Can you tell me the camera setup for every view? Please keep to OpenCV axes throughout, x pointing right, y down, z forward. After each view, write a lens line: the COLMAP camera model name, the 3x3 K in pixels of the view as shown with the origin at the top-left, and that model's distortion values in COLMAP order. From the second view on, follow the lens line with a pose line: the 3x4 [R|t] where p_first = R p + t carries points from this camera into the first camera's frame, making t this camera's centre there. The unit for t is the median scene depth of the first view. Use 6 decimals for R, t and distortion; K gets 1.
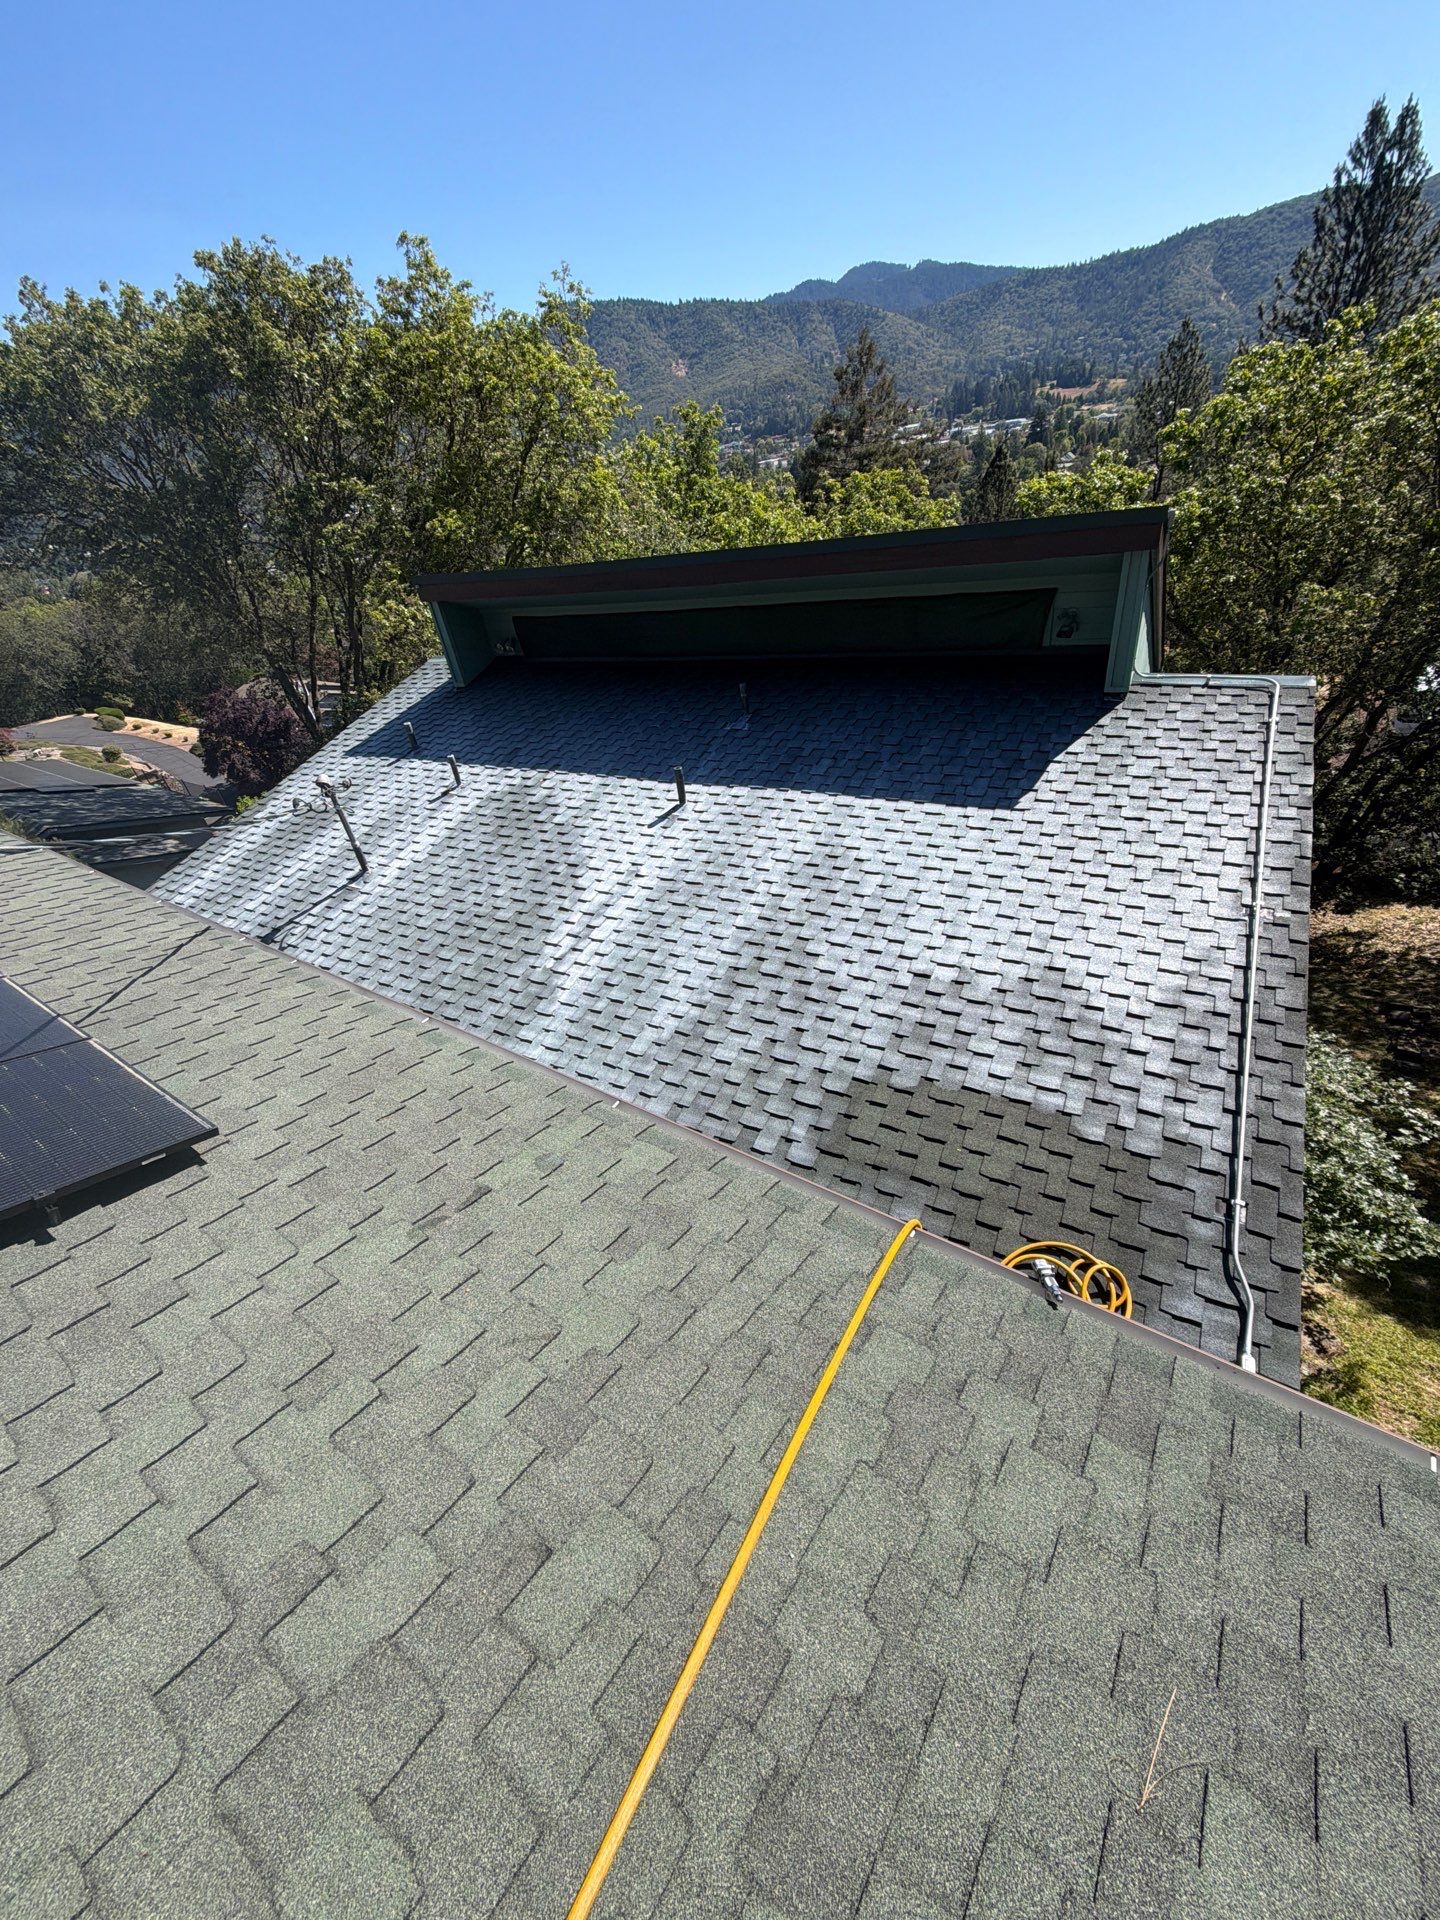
lens RADIAL K [[765.5, 0, 718.7], [0, 765.5, 958.2], [0, 0, 1]] dist [0.001235, 0.000000]
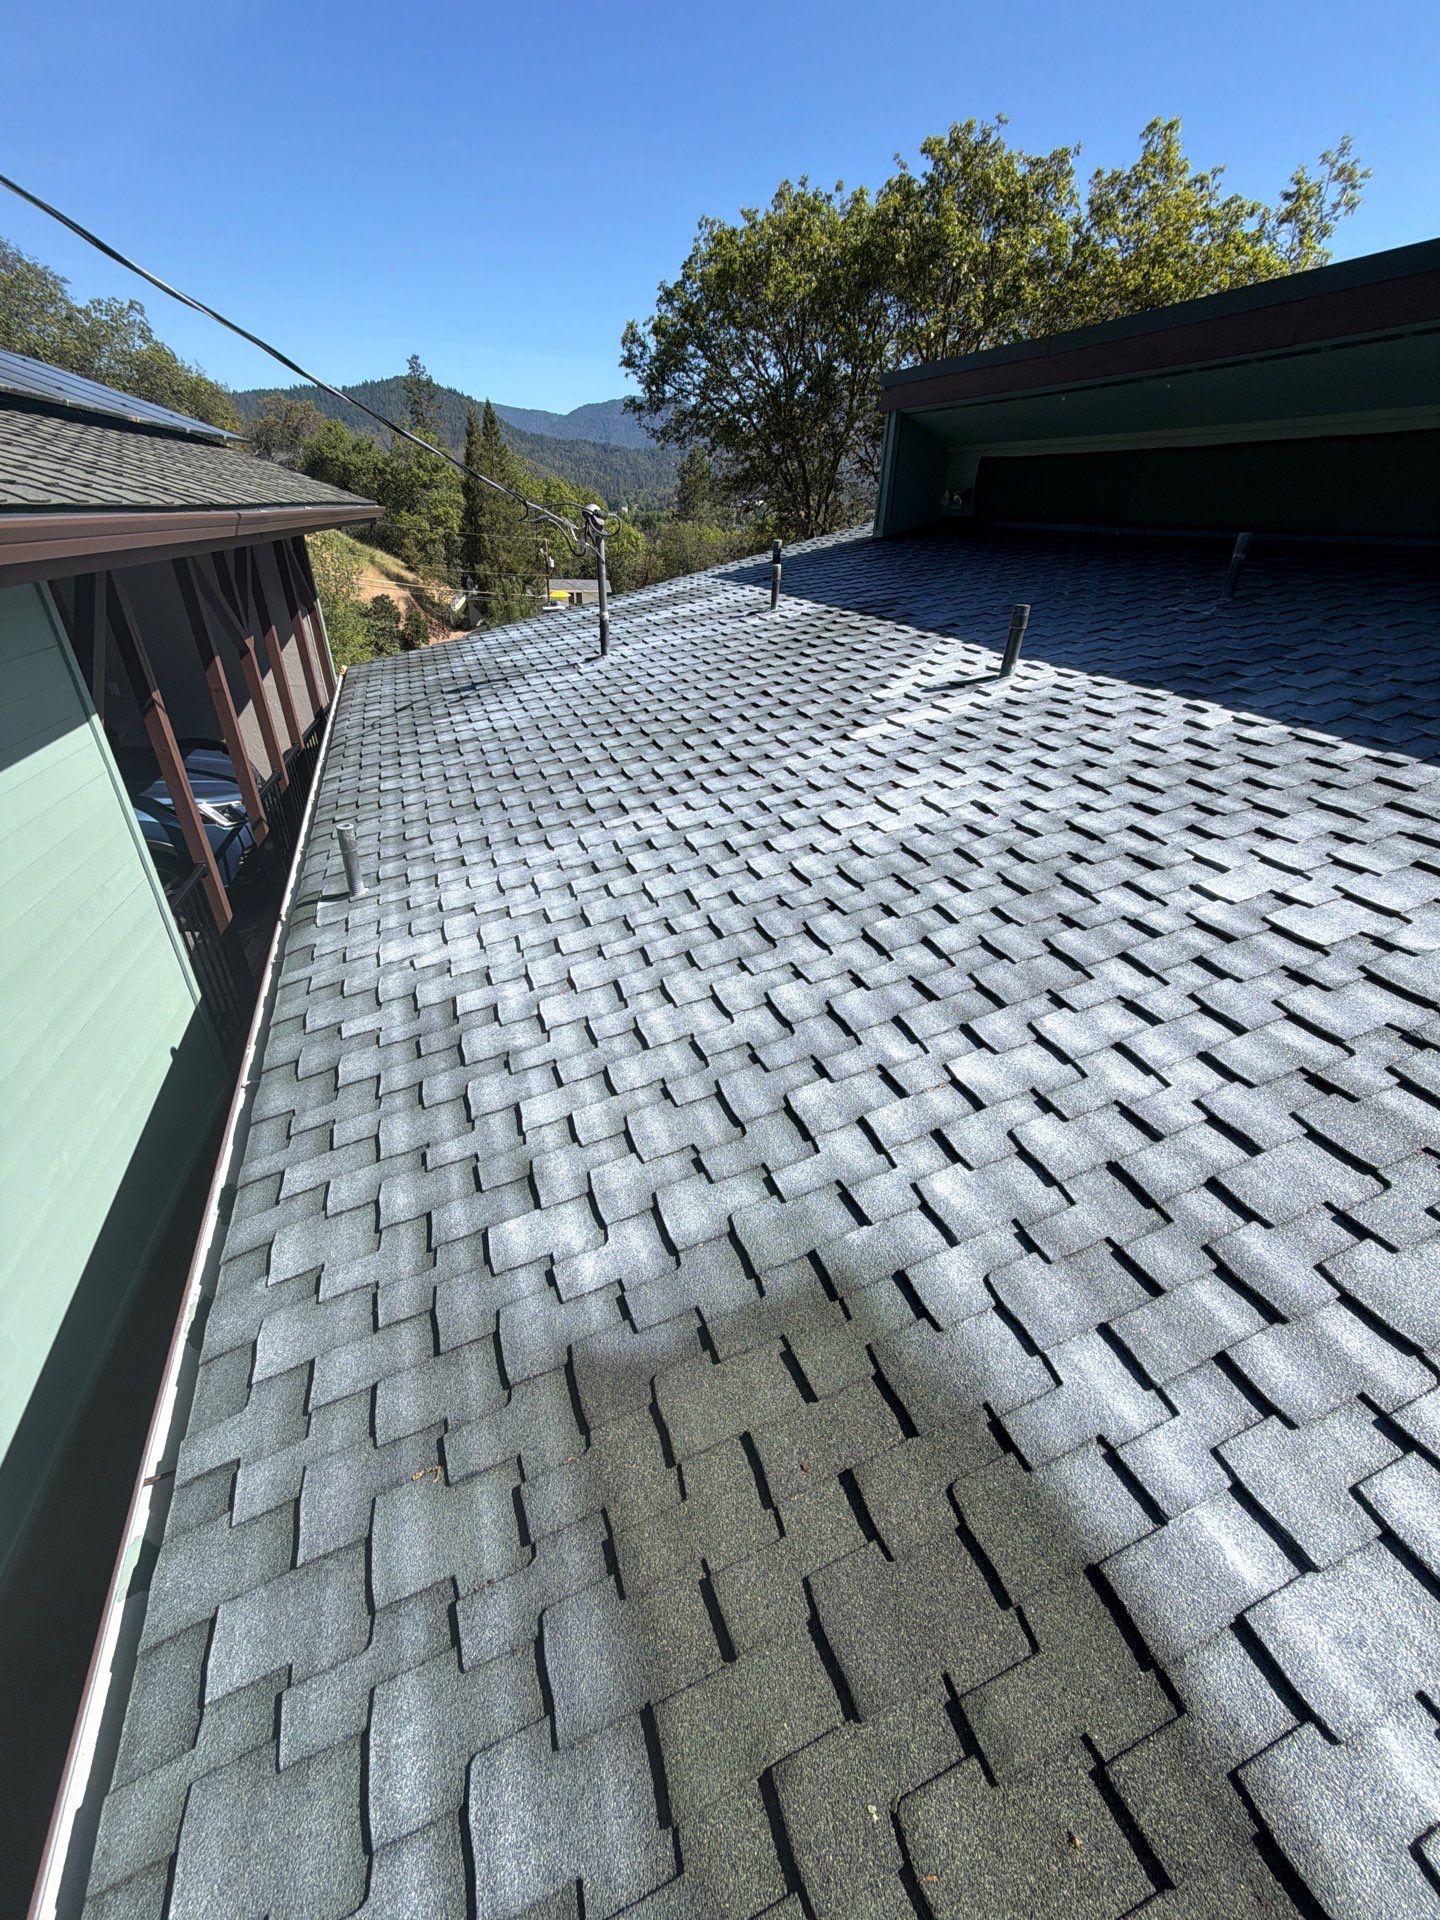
lens RADIAL K [[765.5, 0, 718.2], [0, 765.5, 952.4], [0, 0, 1]] dist [0.001235, 0.000000]
pose [[0.746170, 0.461796, -0.479558, 0.176300], [-0.473982, 0.874319, 0.104442, 0.019346], [0.467517, 0.149370, 0.871273, 0.484789]]
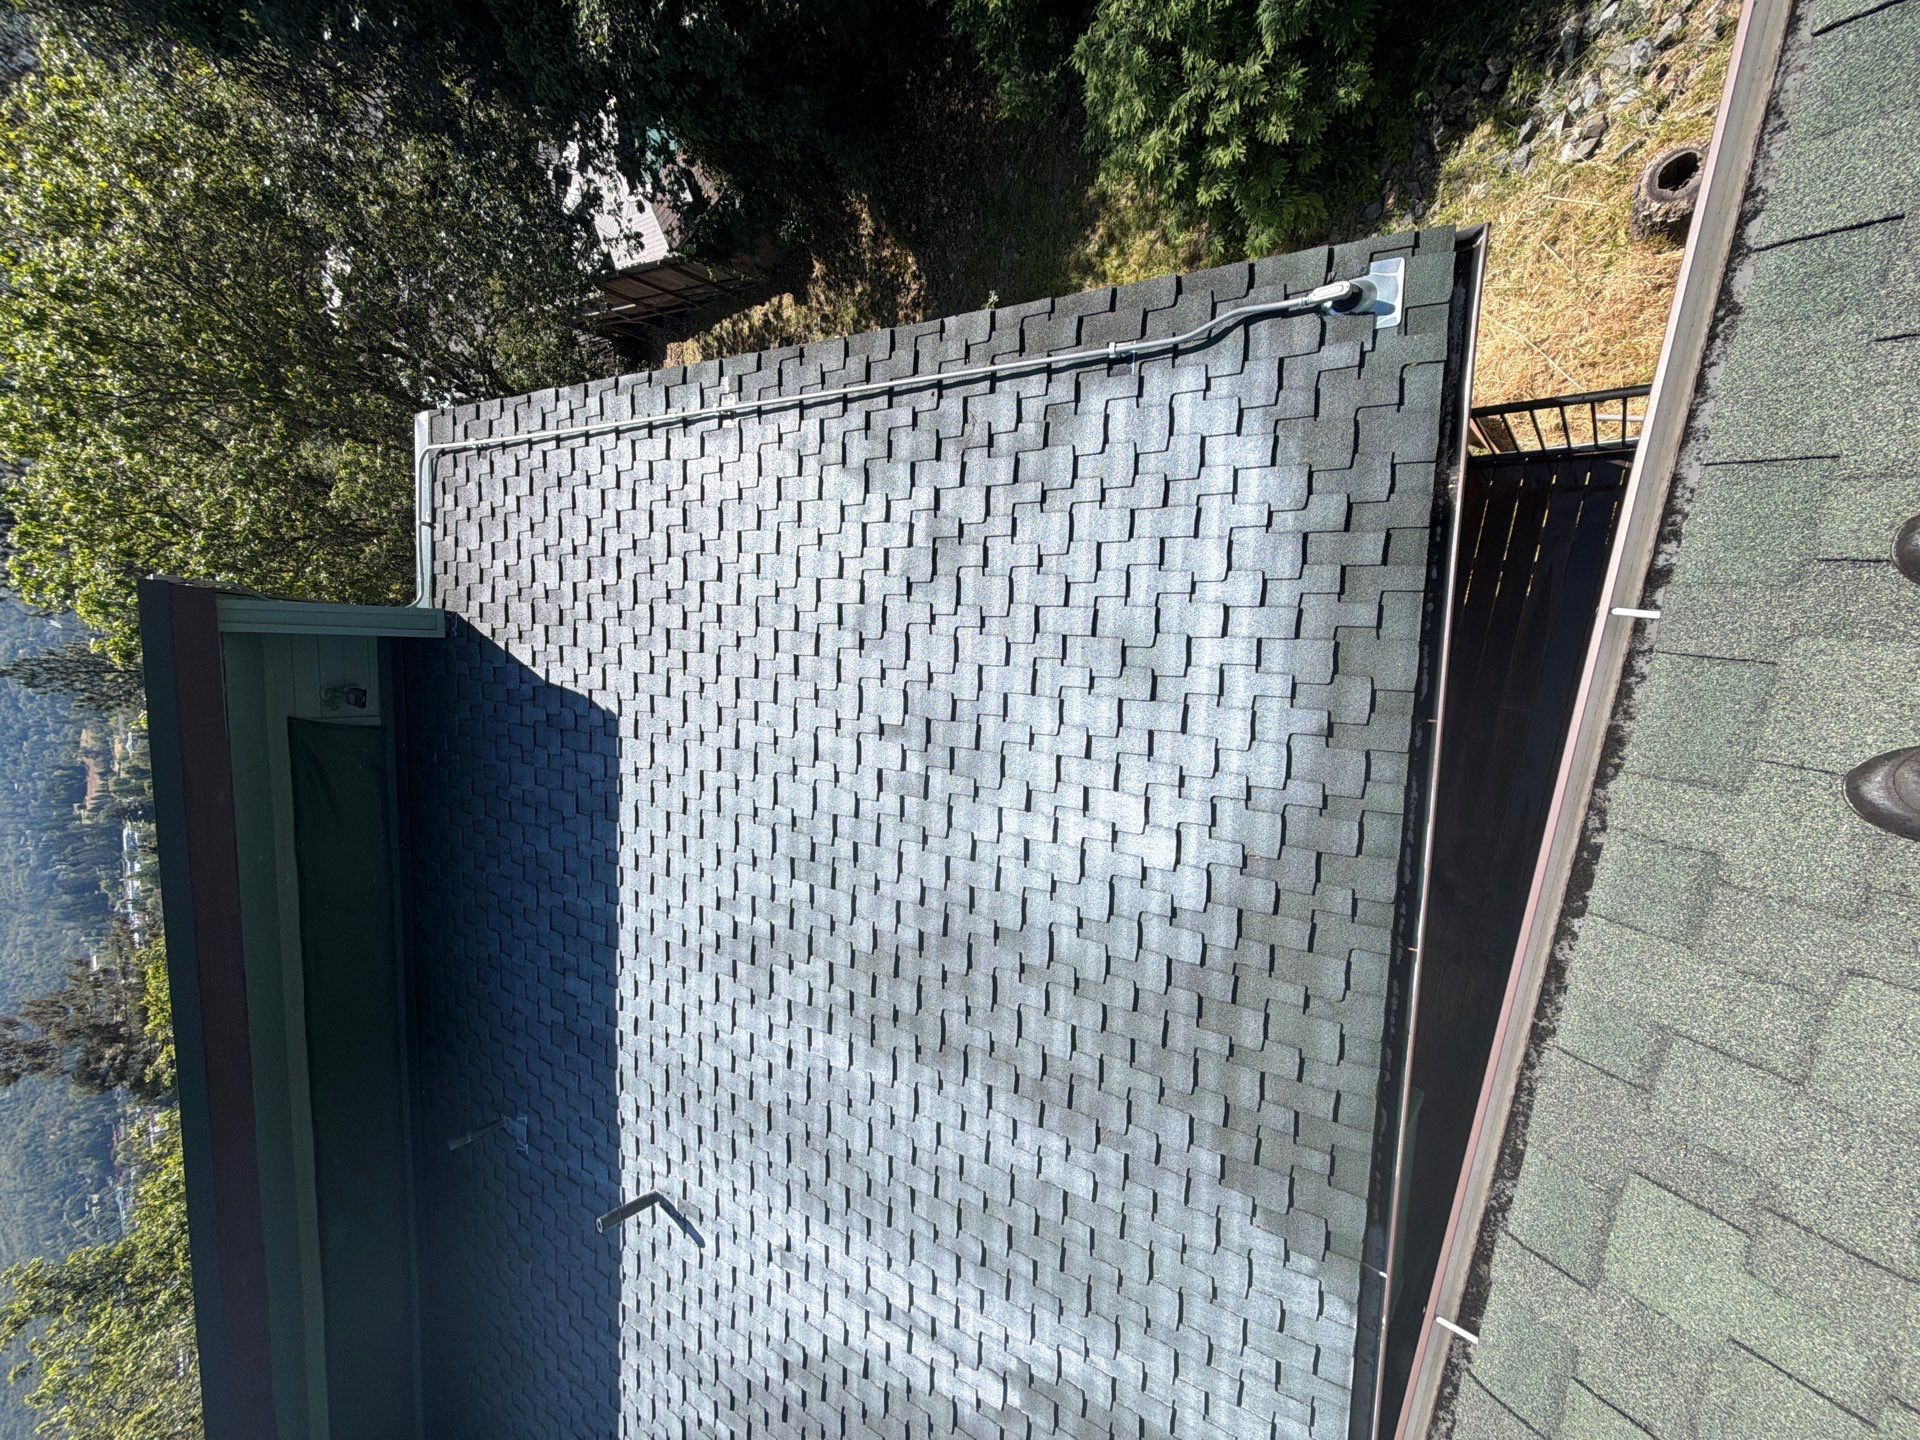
lens RADIAL K [[765.5, 0, 963.1], [0, 765.5, 719.5], [0, 0, 1]] dist [0.001235, 0.000000]
pose [[-0.243542, -0.912829, 0.327767, 0.048952], [0.953804, -0.164117, 0.251643, -0.058437], [-0.175915, 0.373911, 0.910629, 0.240937]]
